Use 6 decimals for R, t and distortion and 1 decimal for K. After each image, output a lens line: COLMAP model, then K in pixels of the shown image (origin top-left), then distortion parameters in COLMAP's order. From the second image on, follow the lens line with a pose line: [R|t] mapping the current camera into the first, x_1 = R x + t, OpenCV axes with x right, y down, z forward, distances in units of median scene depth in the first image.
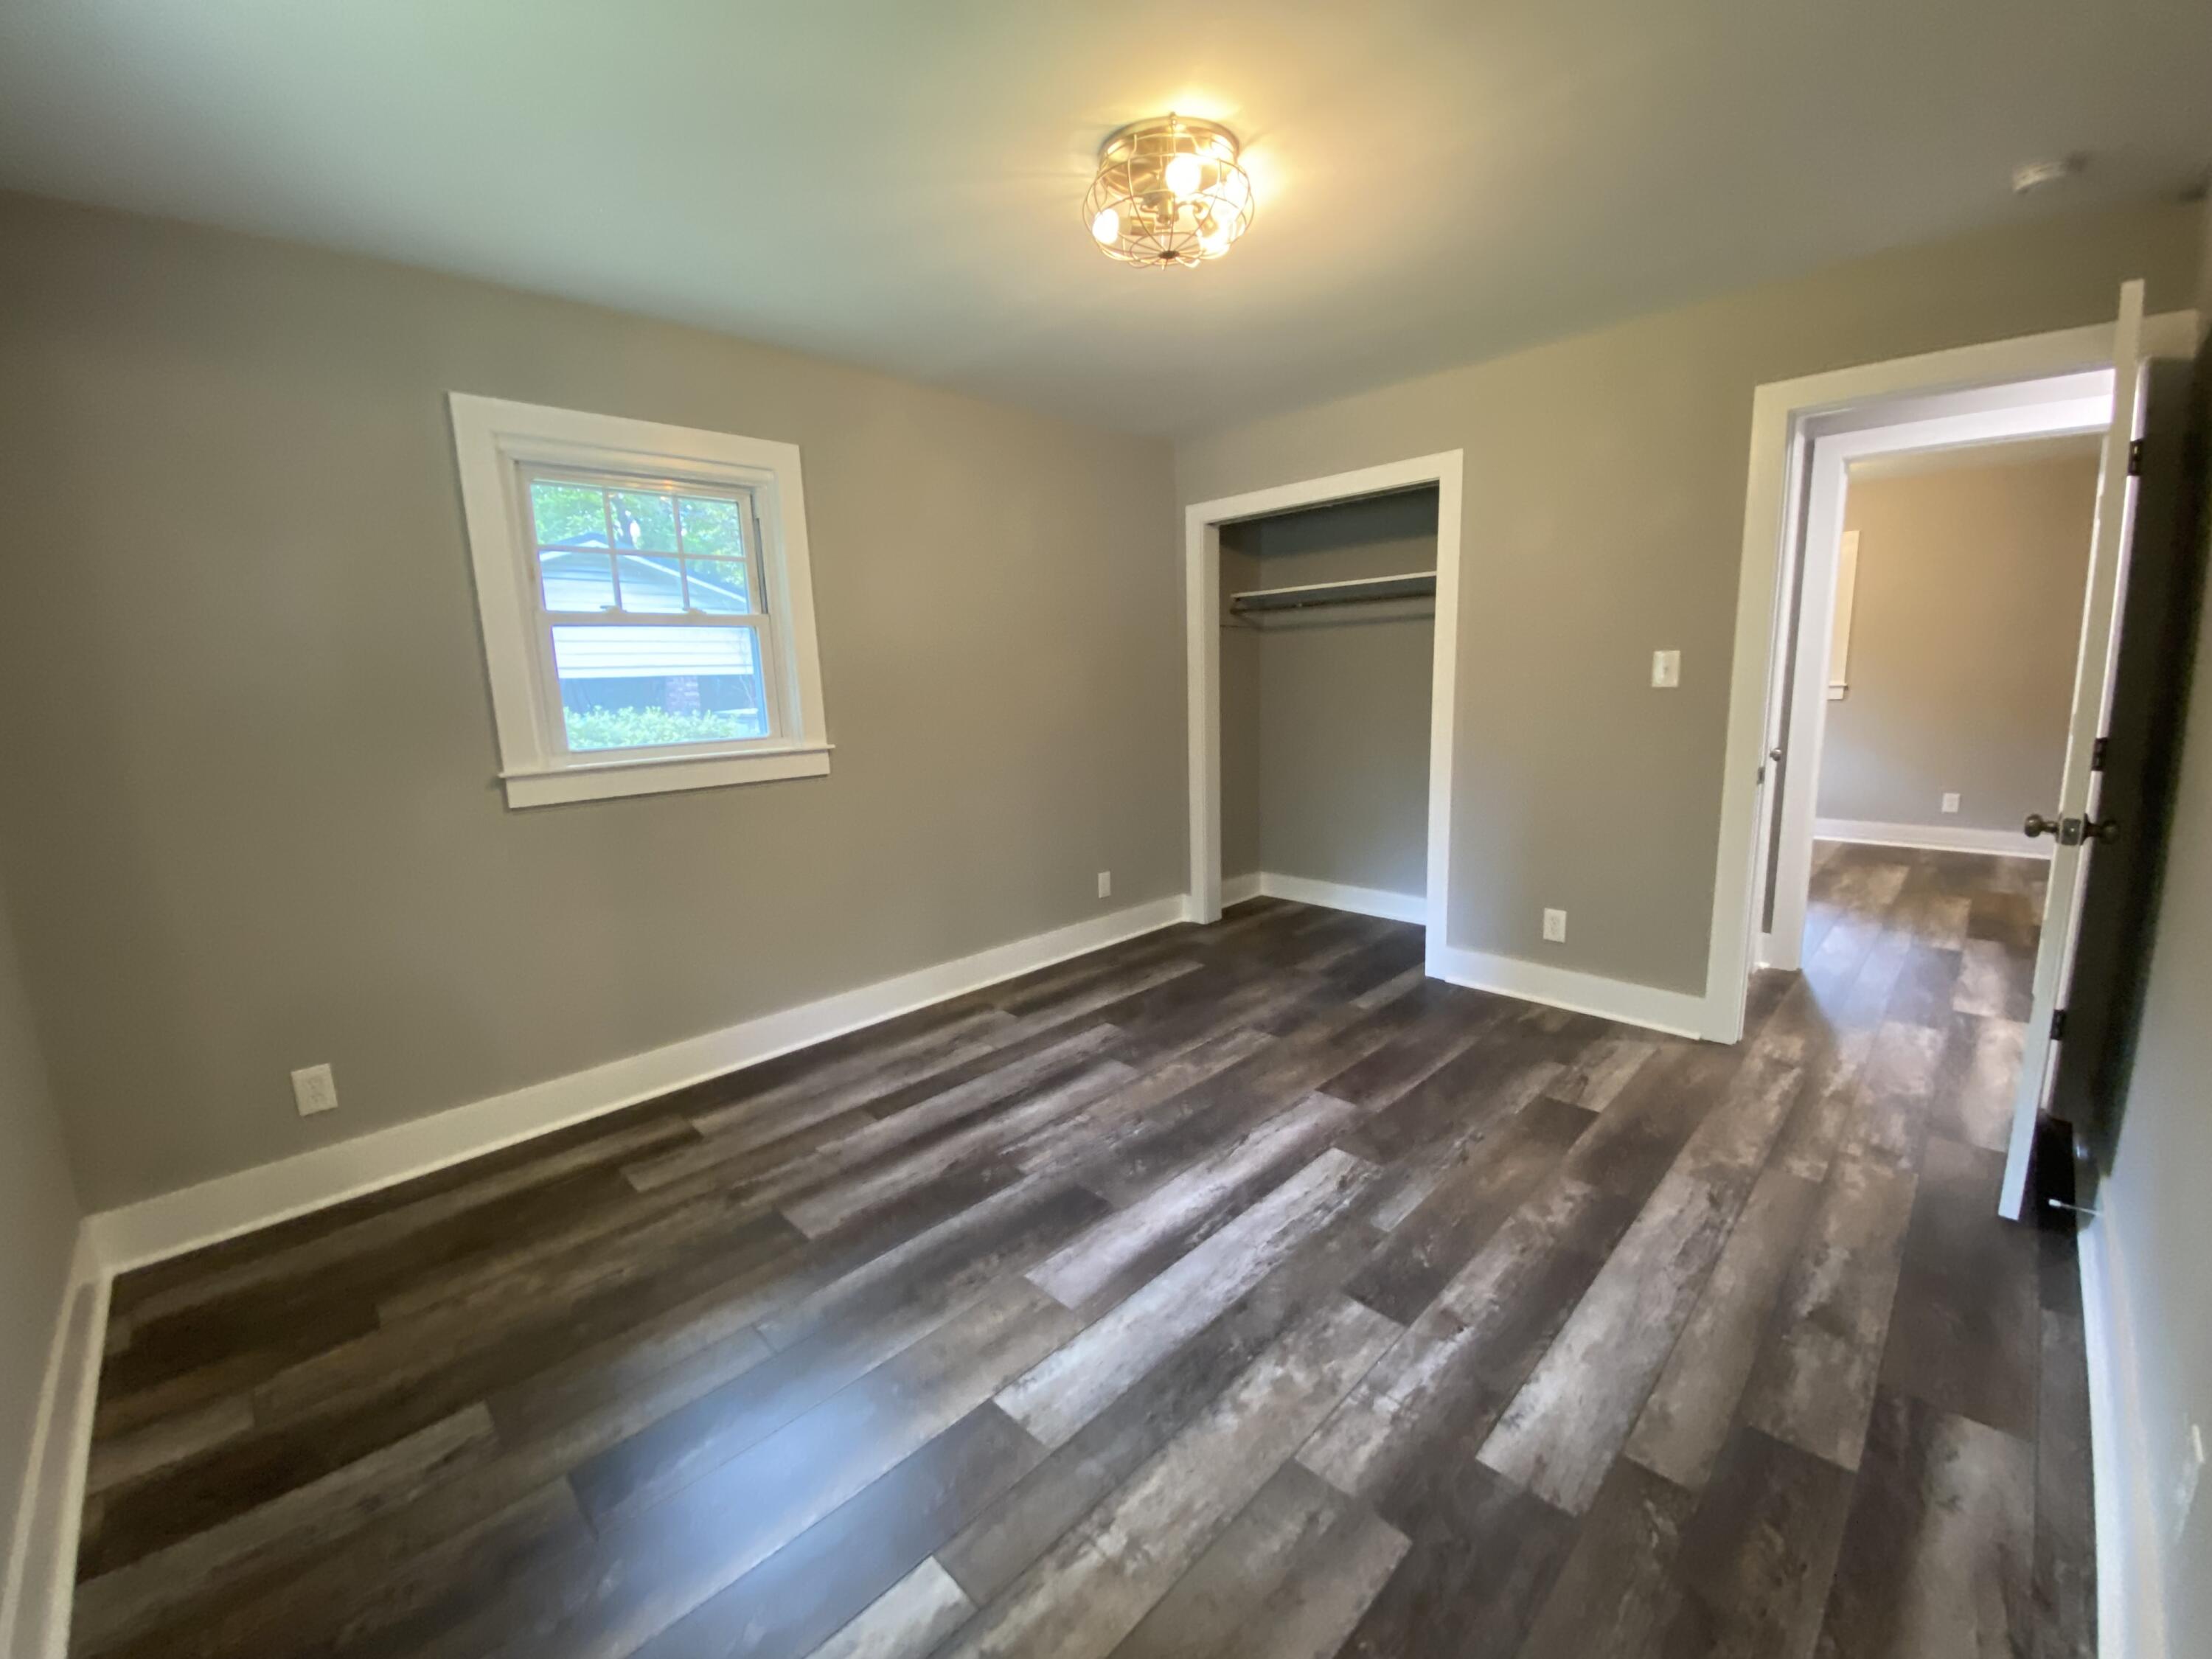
lens RADIAL K [[896.0, 0, 1104.9], [0, 896.0, 819.4], [0, 0, 1]] dist [0.037722, -0.030255]
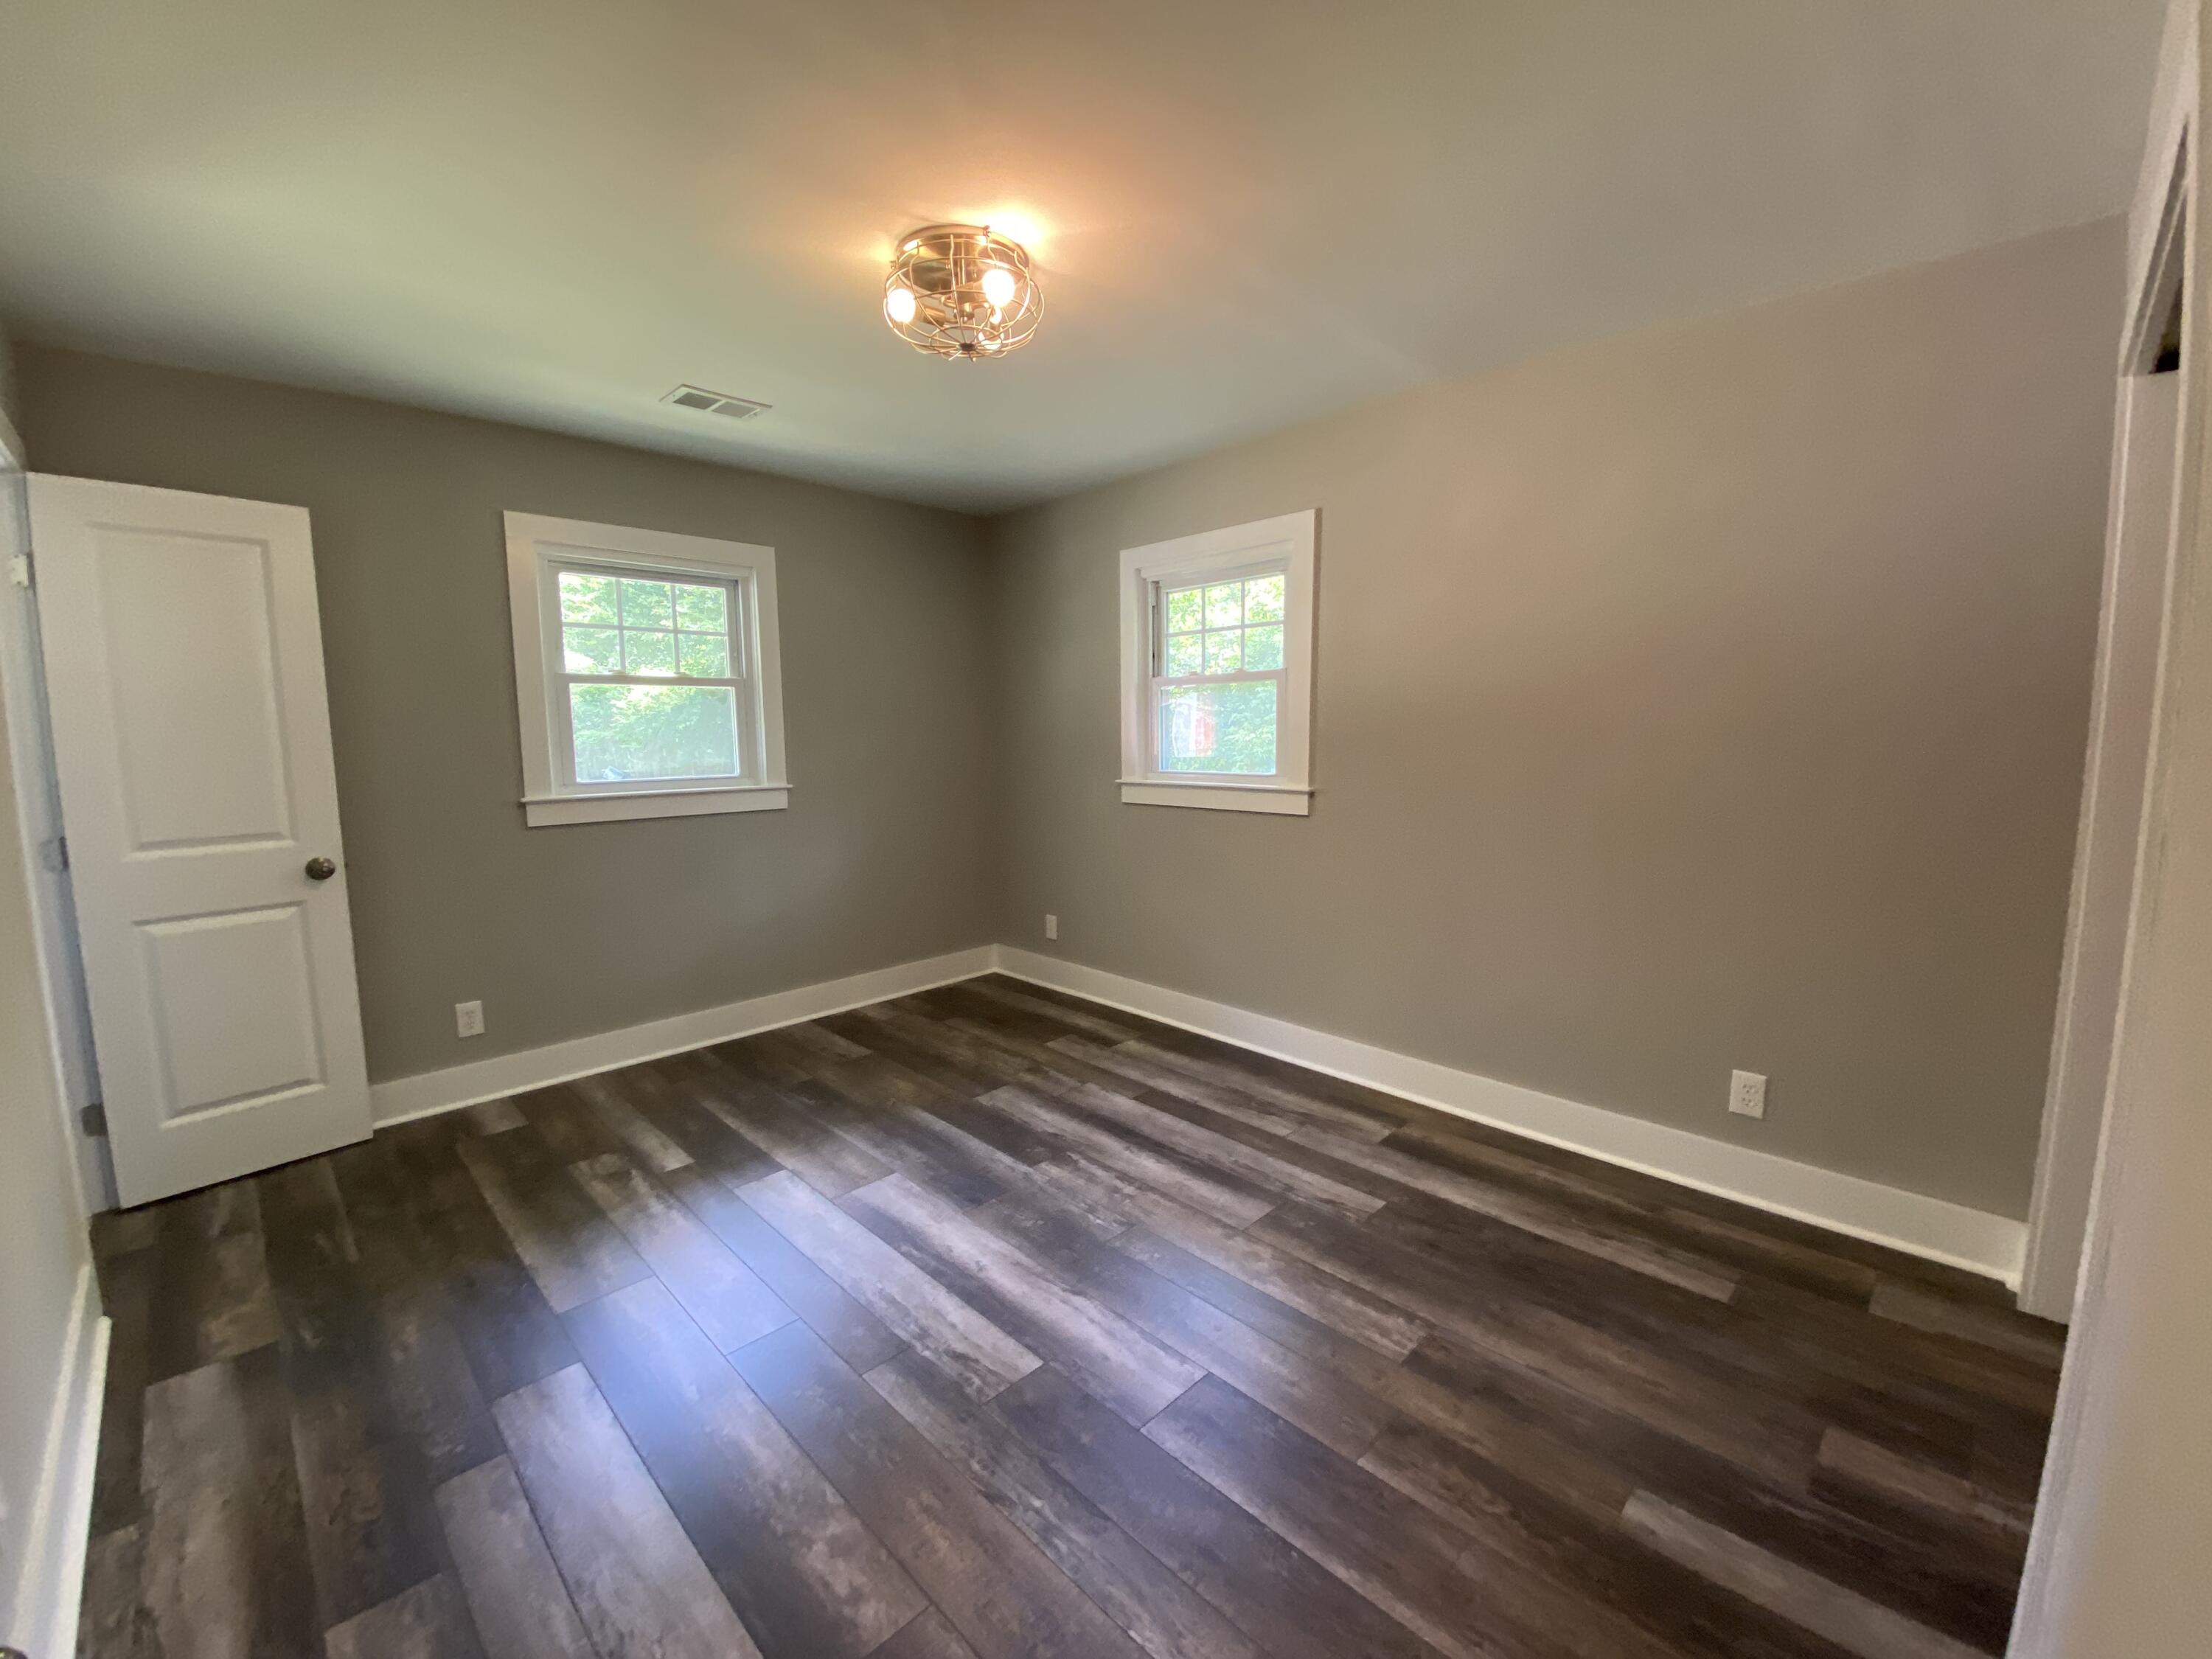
lens RADIAL K [[896.0, 0, 1104.9], [0, 896.0, 819.4], [0, 0, 1]] dist [0.037722, -0.030255]
pose [[0.006200, 0.144471, -0.989490, 0.923790], [-0.156599, 0.977440, 0.141731, -0.201752], [0.987643, 0.154075, 0.028684, 0.929583]]
